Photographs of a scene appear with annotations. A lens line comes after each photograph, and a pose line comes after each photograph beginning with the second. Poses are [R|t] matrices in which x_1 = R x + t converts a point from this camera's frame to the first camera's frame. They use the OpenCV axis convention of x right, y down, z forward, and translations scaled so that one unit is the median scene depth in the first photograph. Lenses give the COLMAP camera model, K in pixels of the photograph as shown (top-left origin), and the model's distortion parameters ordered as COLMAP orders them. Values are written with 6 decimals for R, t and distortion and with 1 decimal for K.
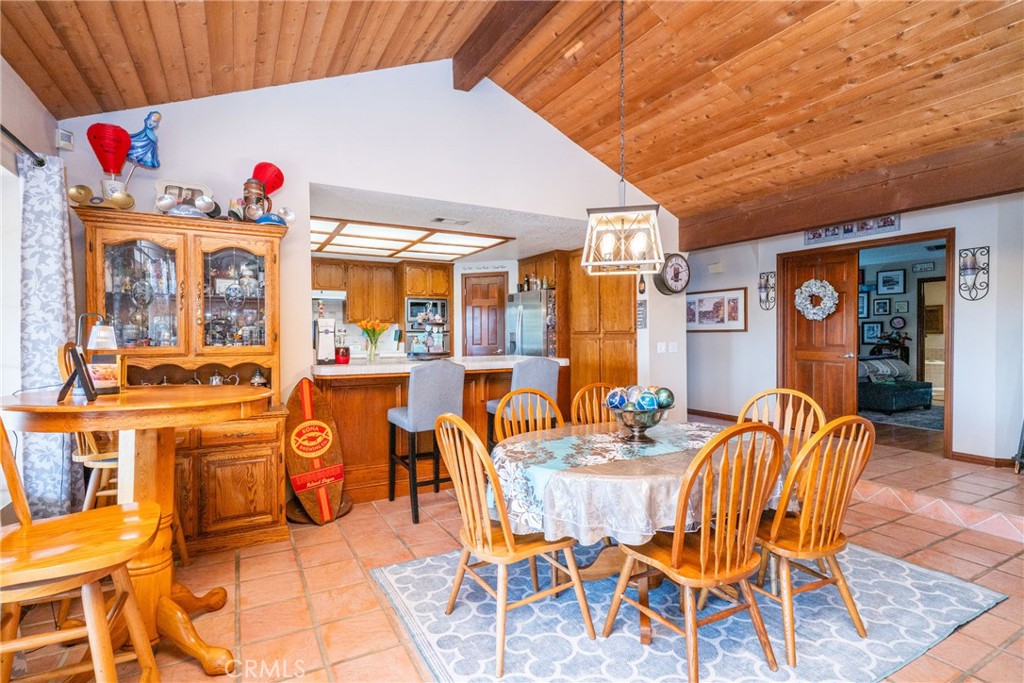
lens RADIAL K [[491.1, 0, 515.6], [0, 491.1, 334.0], [0, 0, 1]] dist [-0.000656, 0.000025]
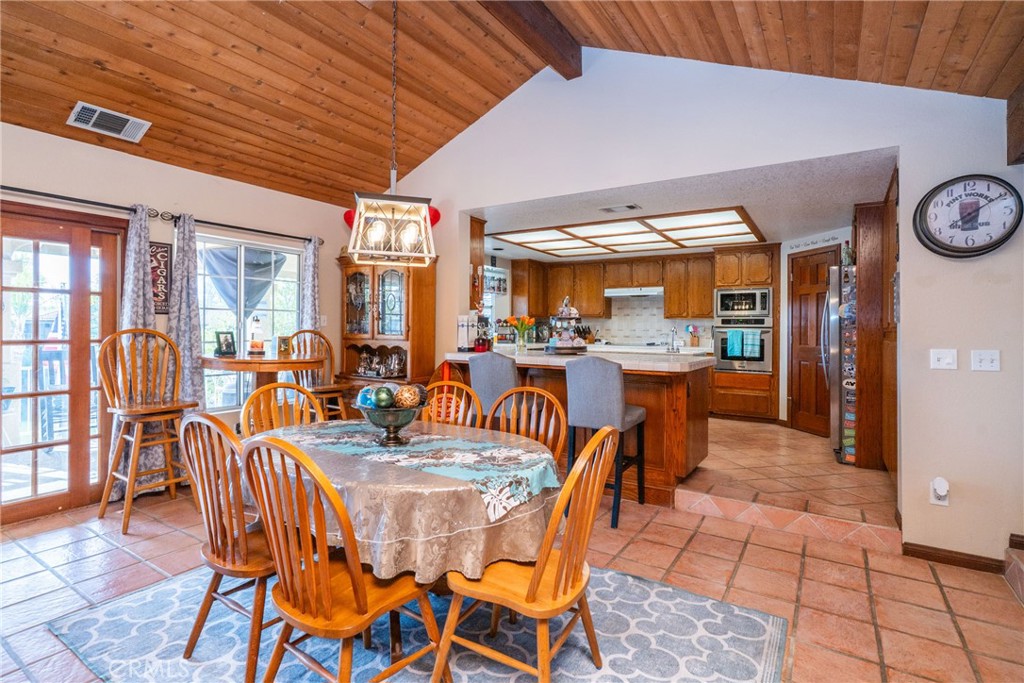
lens RADIAL K [[496.1, 0, 521.7], [0, 496.1, 325.9], [0, 0, 1]] dist [0.001077, 0.000178]
pose [[0.483213, 0.004203, -0.875493, 0.948054], [-0.010768, 0.999941, -0.001143, -0.005195], [0.875436, 0.009980, 0.483230, 0.597331]]
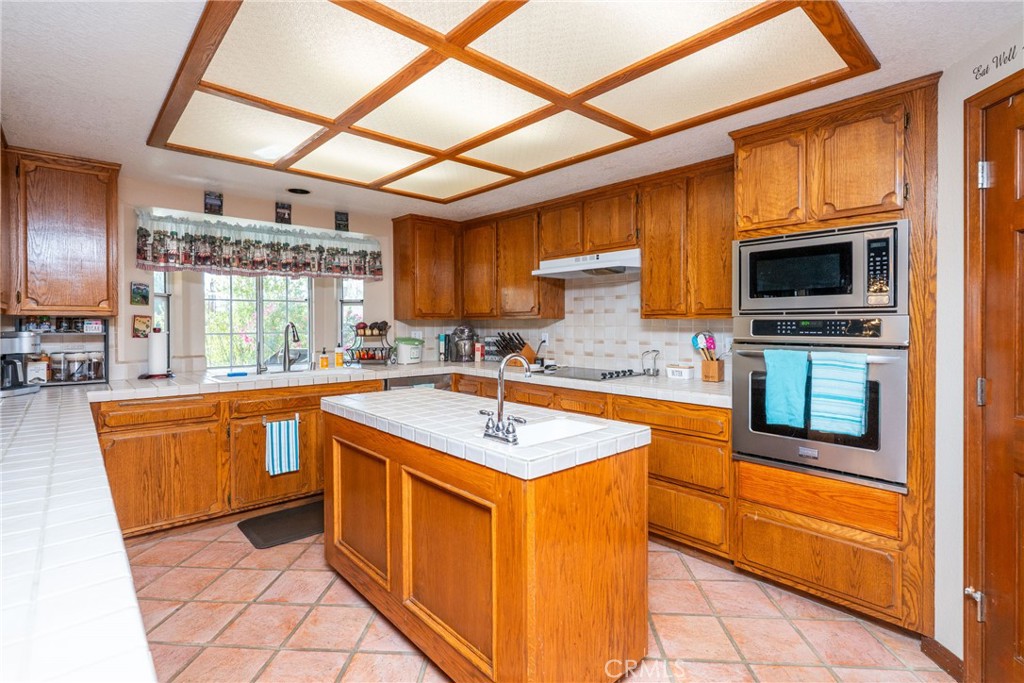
lens RADIAL K [[496.9, 0, 505.8], [0, 496.9, 326.2], [0, 0, 1]] dist [0.000906, -0.000037]
pose [[0.215276, 0.009691, -0.976505, 0.181860], [0.000247, 0.999950, 0.009978, -0.045260], [0.976553, -0.002389, 0.215263, 1.828691]]
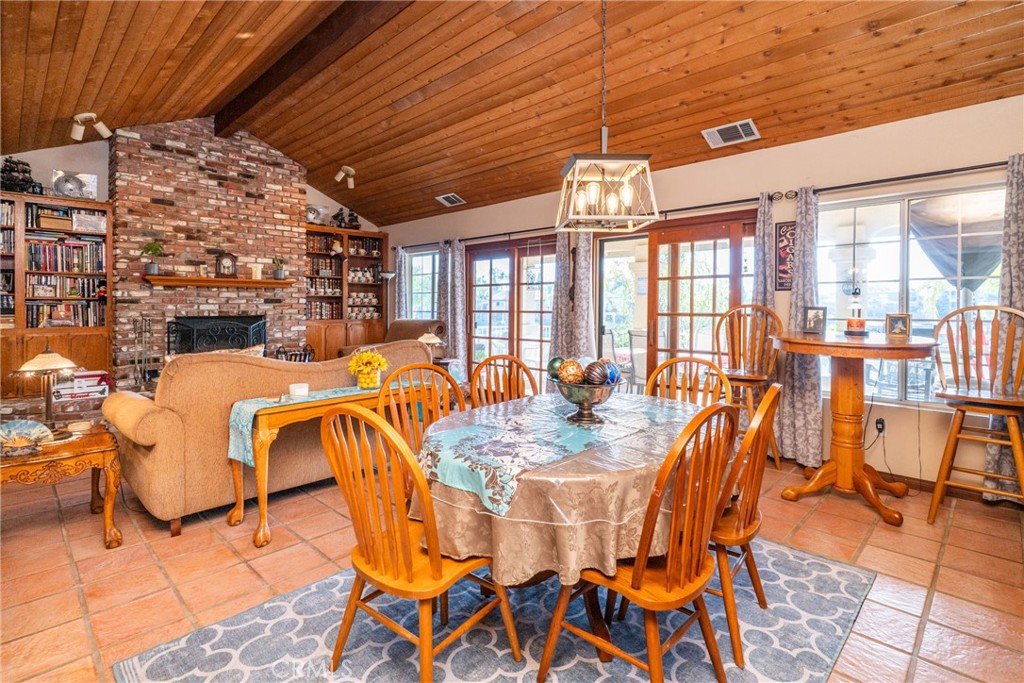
lens RADIAL K [[500.1, 0, 486.7], [0, 500.1, 297.6], [0, 0, 1]] dist [0.001147, 0.001004]
pose [[-0.966624, -0.000403, -0.256199, 0.512999], [0.002937, 0.999916, -0.012654, 0.006241], [0.256183, -0.012984, -0.966541, 1.458363]]
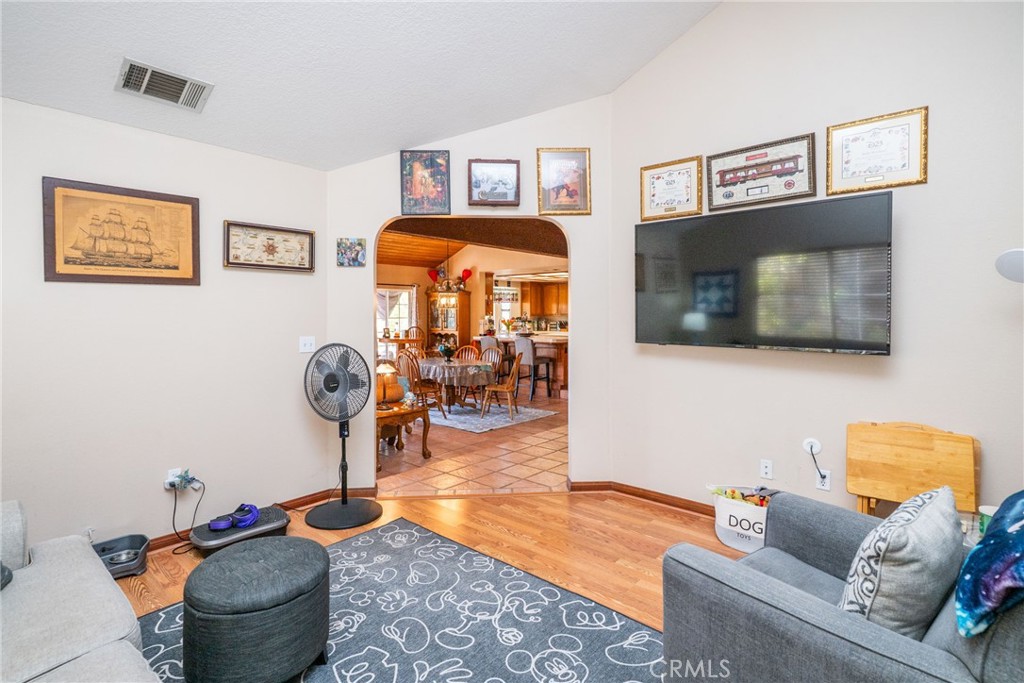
lens RADIAL K [[497.3, 0, 503.9], [0, 497.3, 319.1], [0, 0, 1]] dist [0.000455, 0.000692]
pose [[0.331522, 0.012137, -0.943369, 2.761313], [0.001606, 0.999909, 0.013429, -0.084793], [0.943446, -0.005967, 0.331473, 0.200525]]
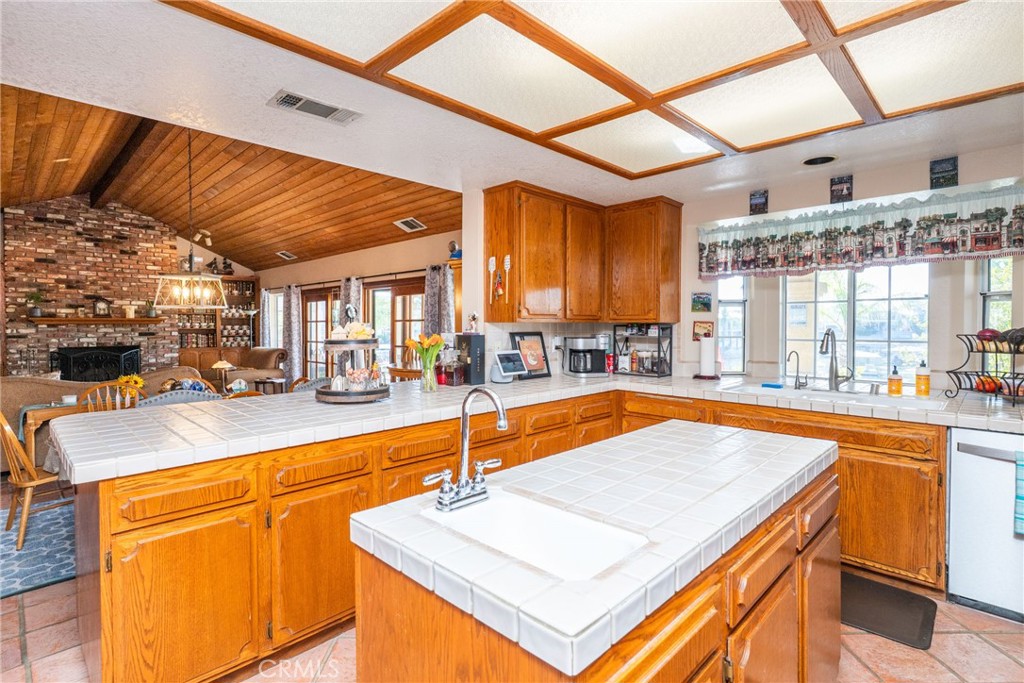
lens RADIAL K [[496.9, 0, 505.8], [0, 496.9, 326.2], [0, 0, 1]] dist [0.000906, -0.000037]
pose [[-0.959071, 0.008074, -0.283049, -0.271294], [0.006365, 0.999956, 0.006955, -0.058726], [0.283093, 0.004869, -0.959080, 2.334485]]
